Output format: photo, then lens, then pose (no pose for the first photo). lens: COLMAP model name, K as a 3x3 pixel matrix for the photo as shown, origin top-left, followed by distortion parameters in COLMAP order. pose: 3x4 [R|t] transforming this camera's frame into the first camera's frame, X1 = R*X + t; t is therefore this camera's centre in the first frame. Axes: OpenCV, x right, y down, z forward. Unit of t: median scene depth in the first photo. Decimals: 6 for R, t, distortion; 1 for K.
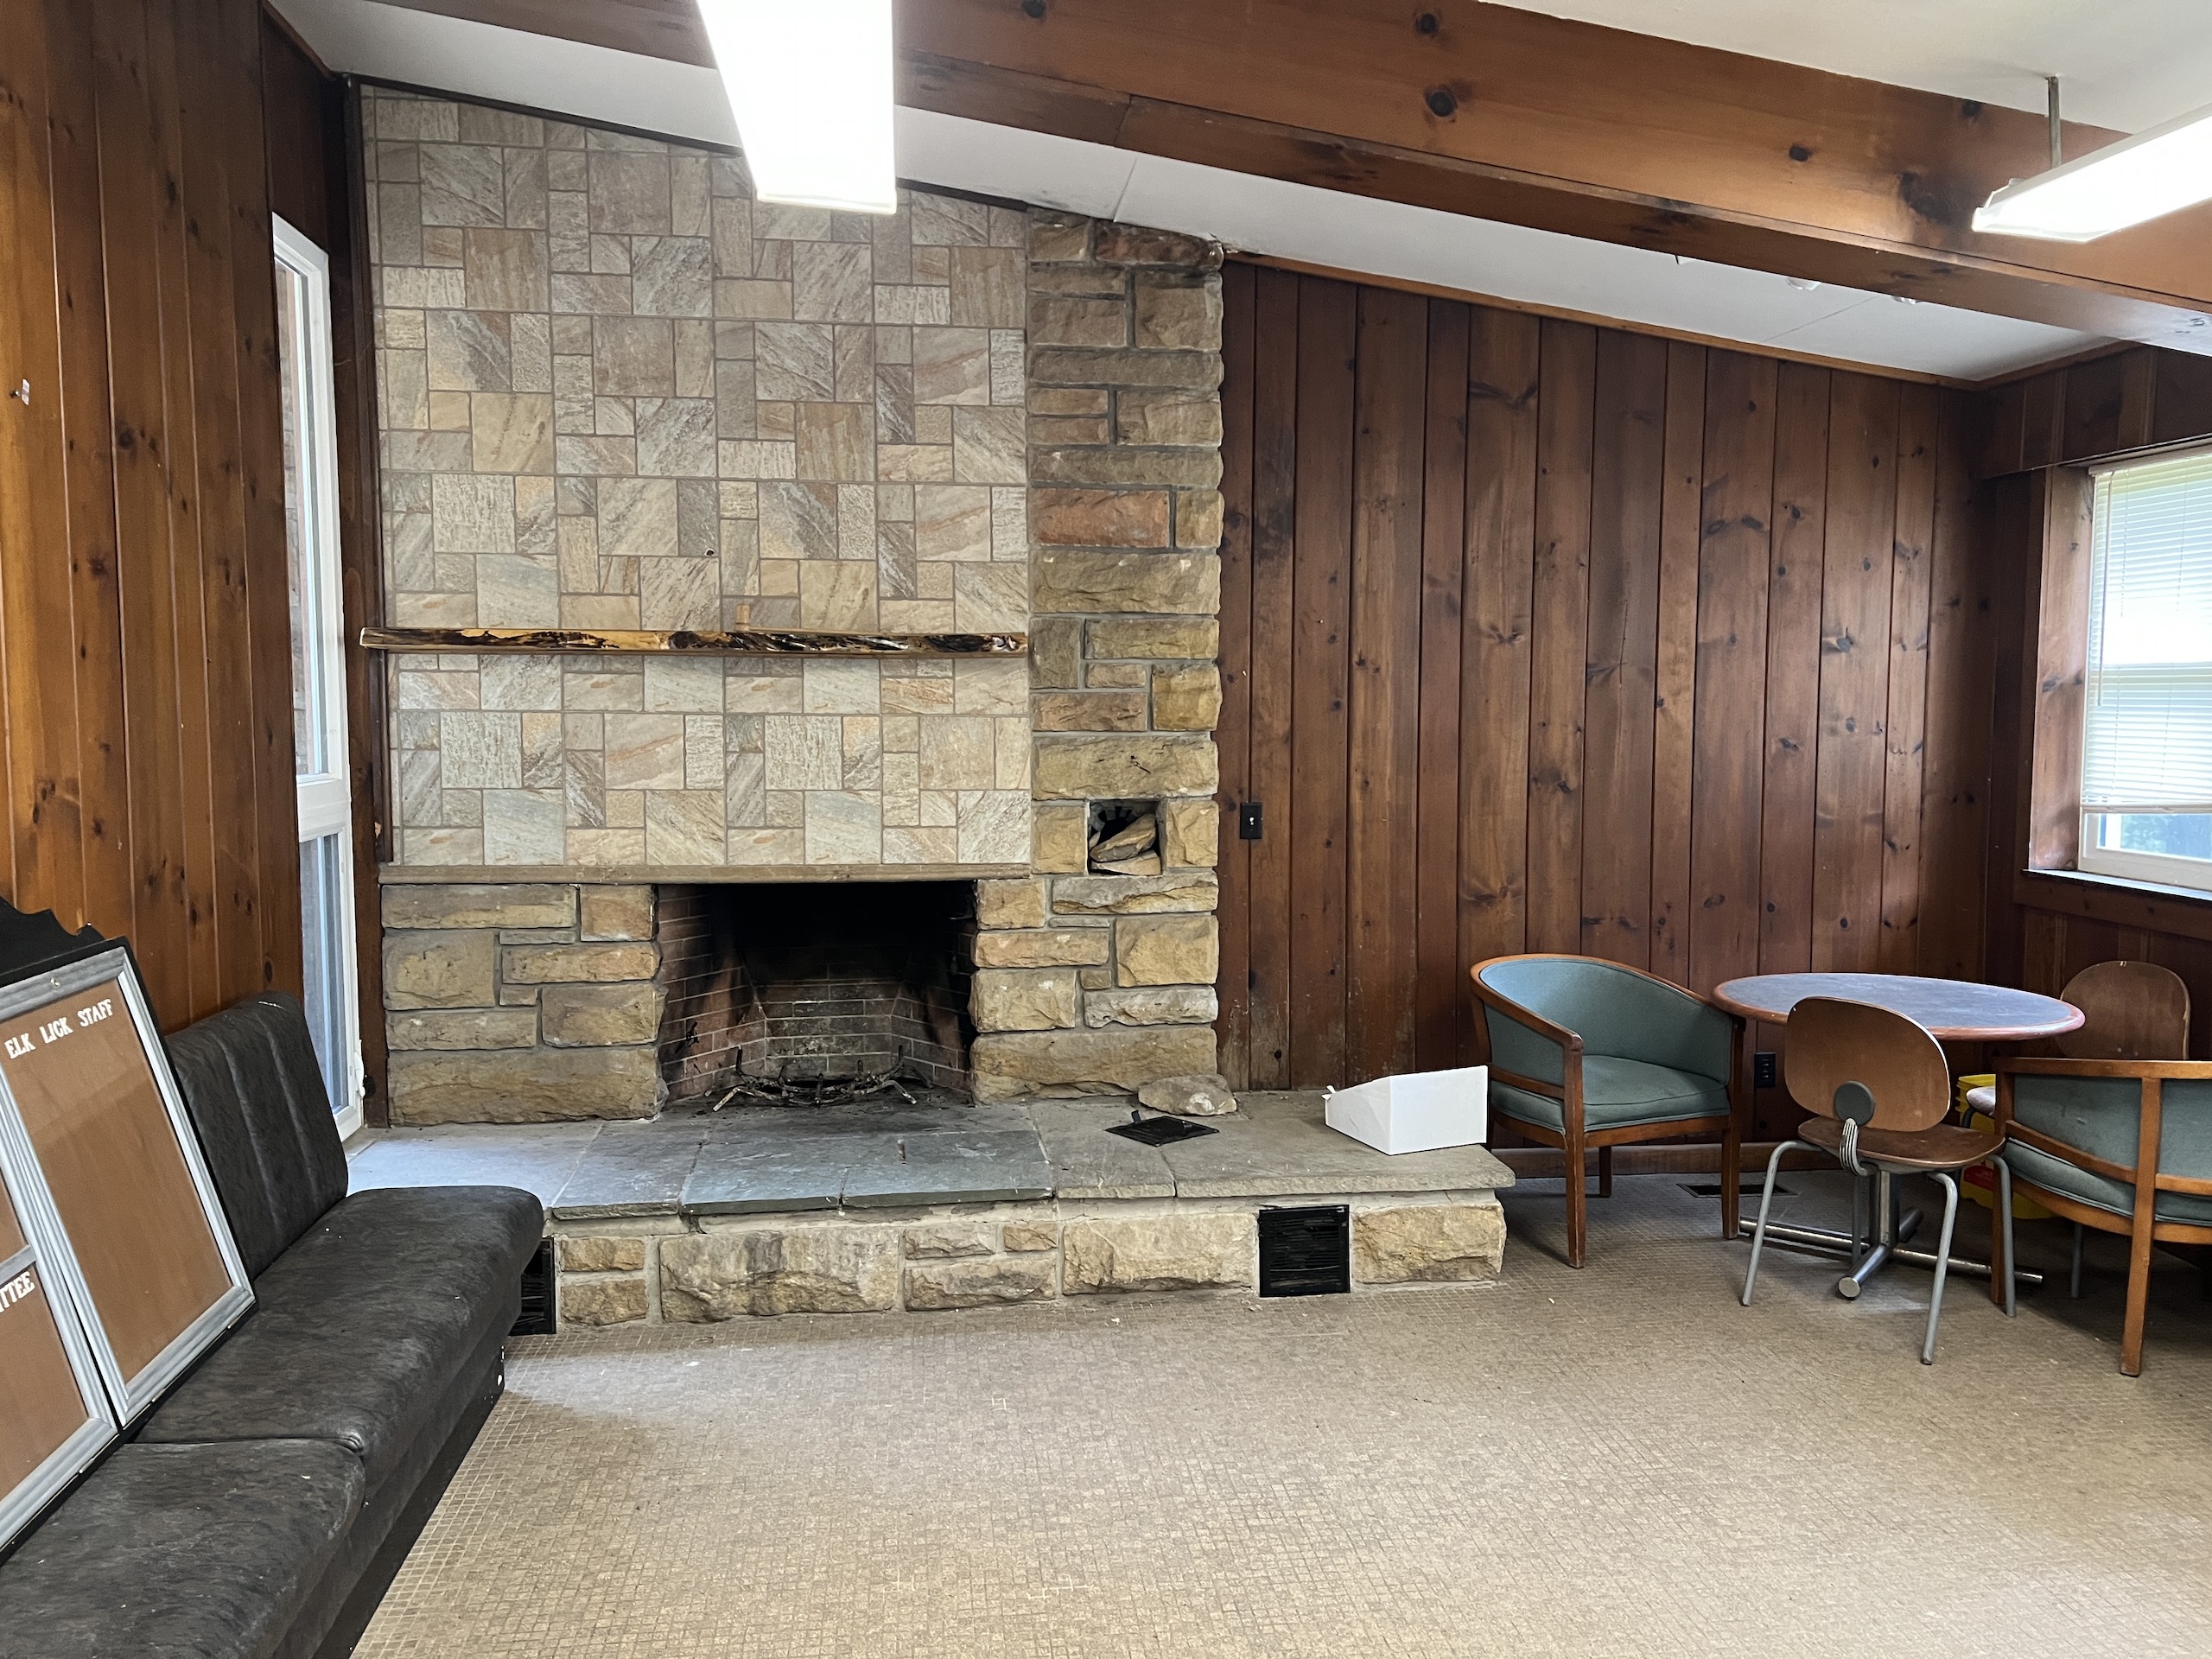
lens RADIAL K [[1663.8, 0, 1123.7], [0, 1663.8, 834.0], [0, 0, 1]] dist [0.081389, -0.083219]
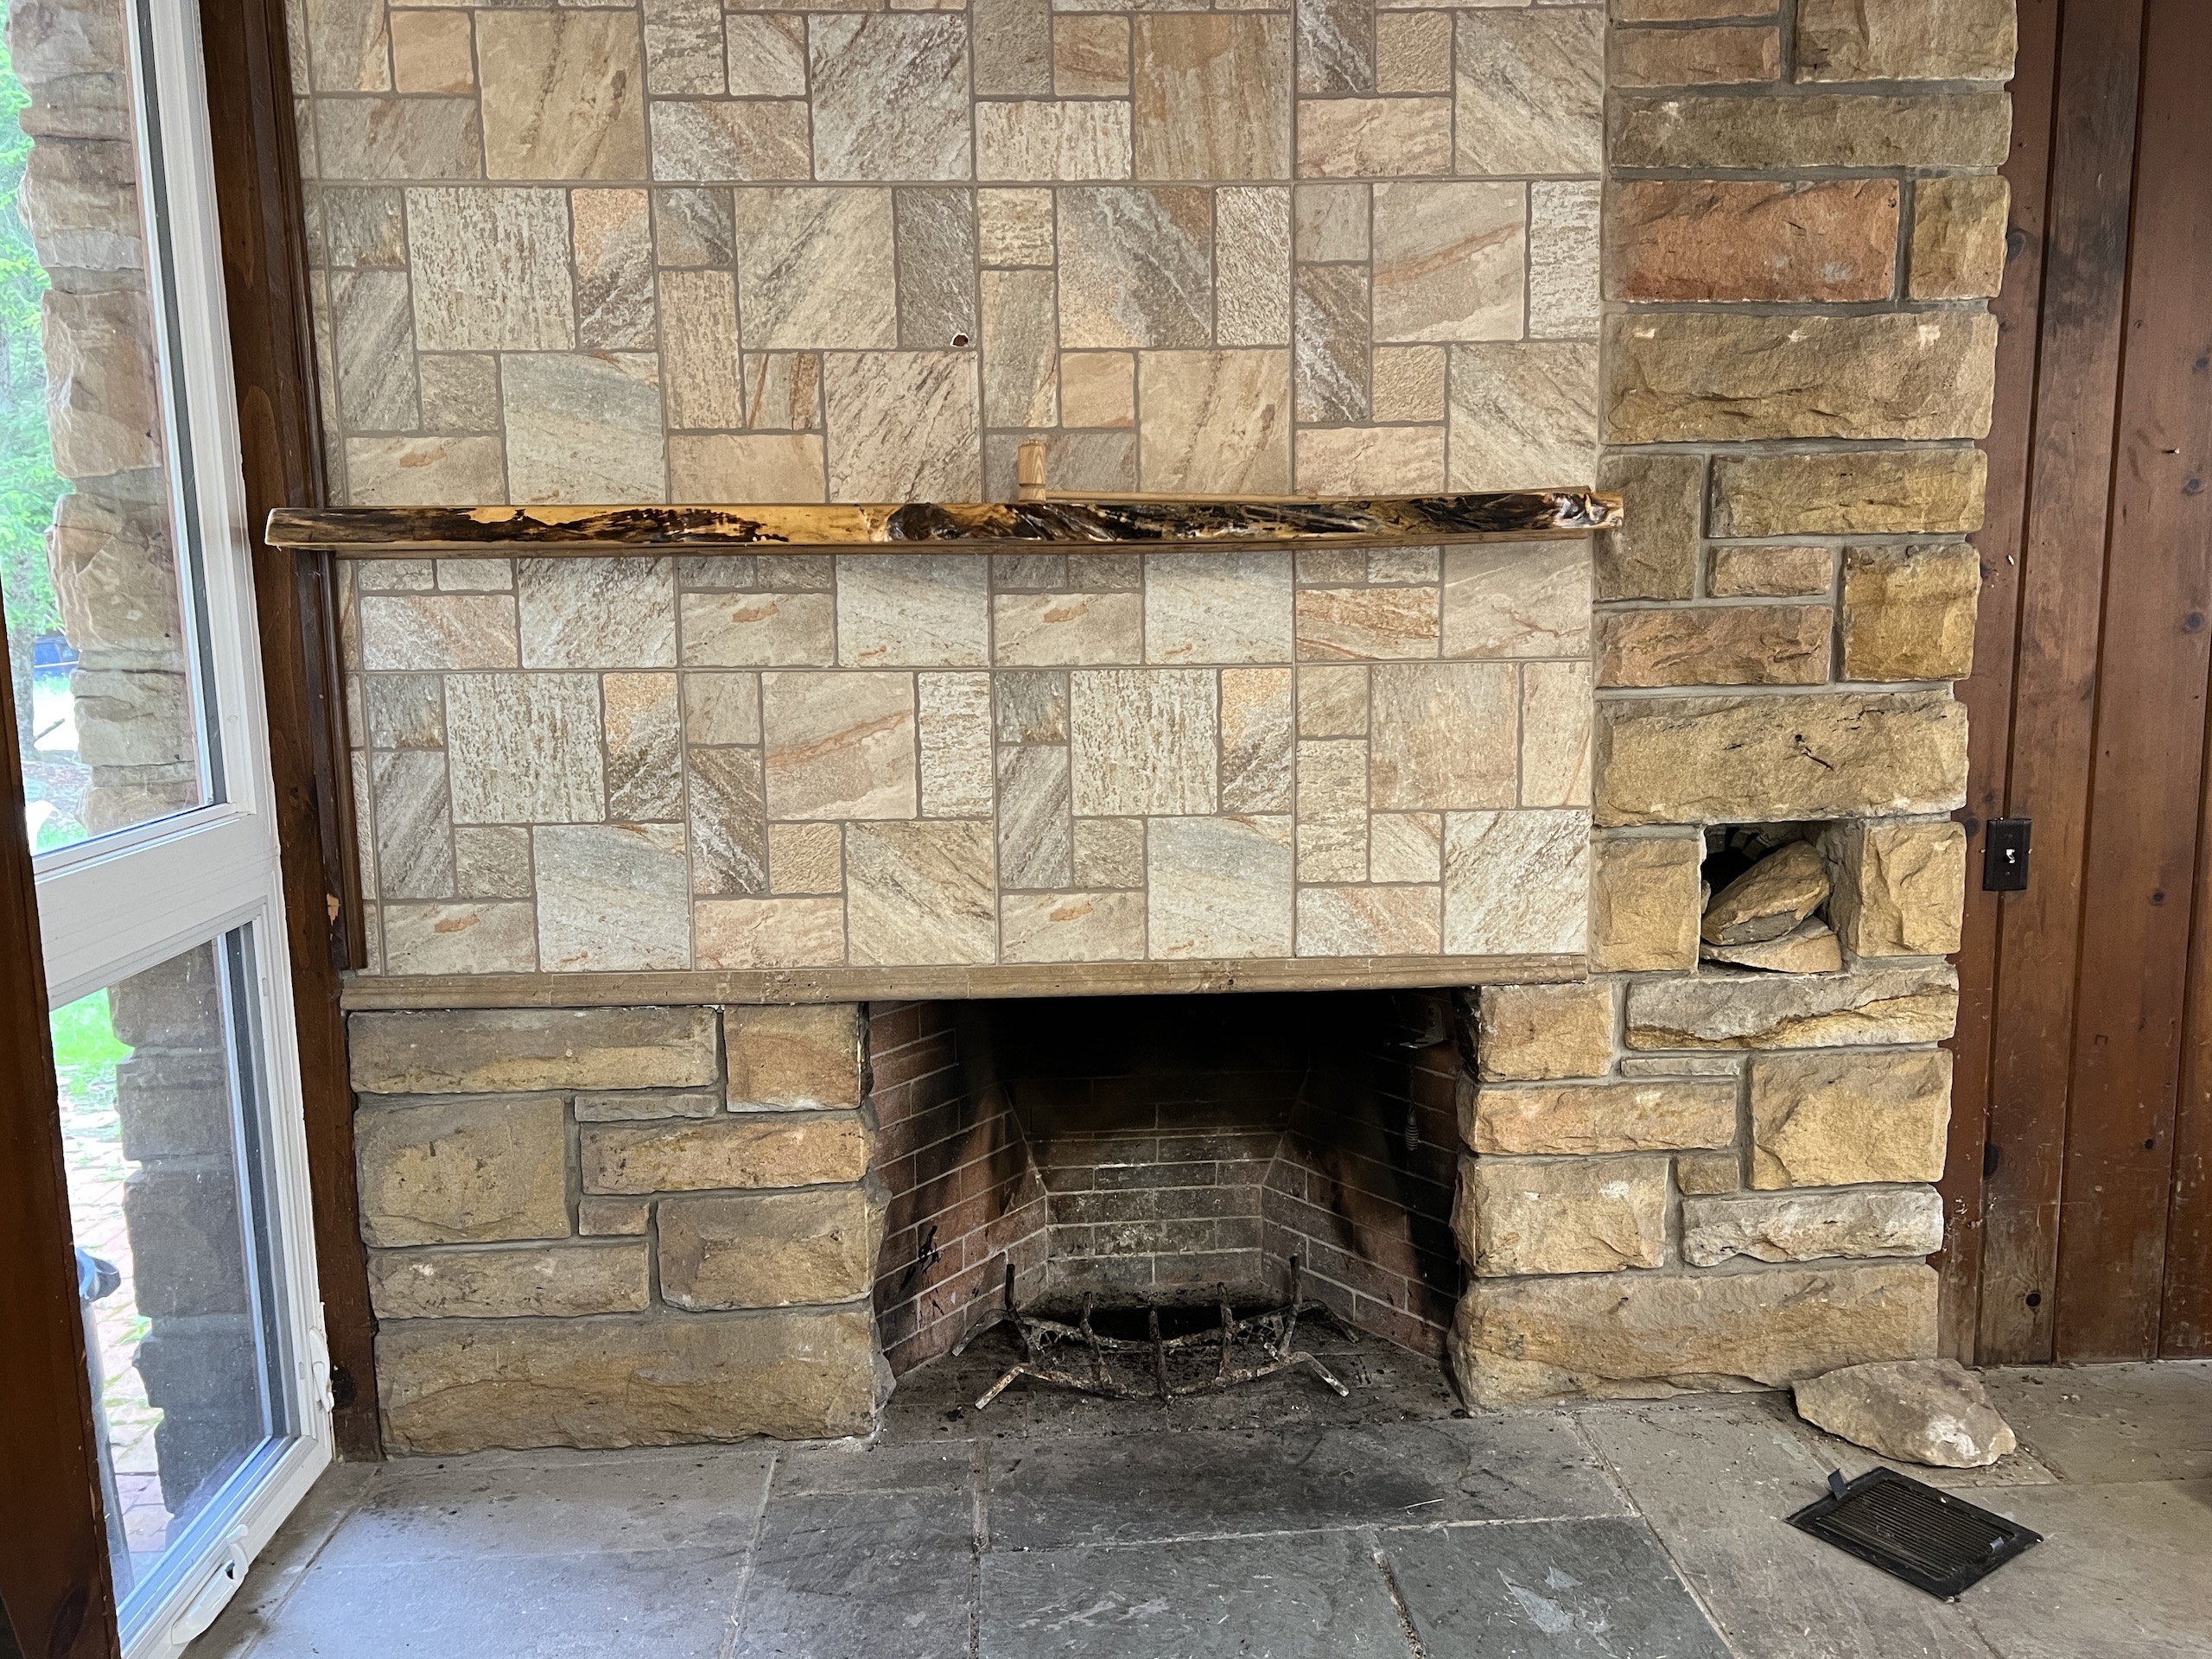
lens RADIAL K [[1663.8, 0, 1117.7], [0, 1663.8, 829.0], [0, 0, 1]] dist [0.081389, -0.083219]
pose [[0.996552, -0.005457, -0.082787, -0.159071], [0.011017, 0.997702, 0.066851, -0.056440], [0.082232, -0.067533, 0.994323, 0.498584]]
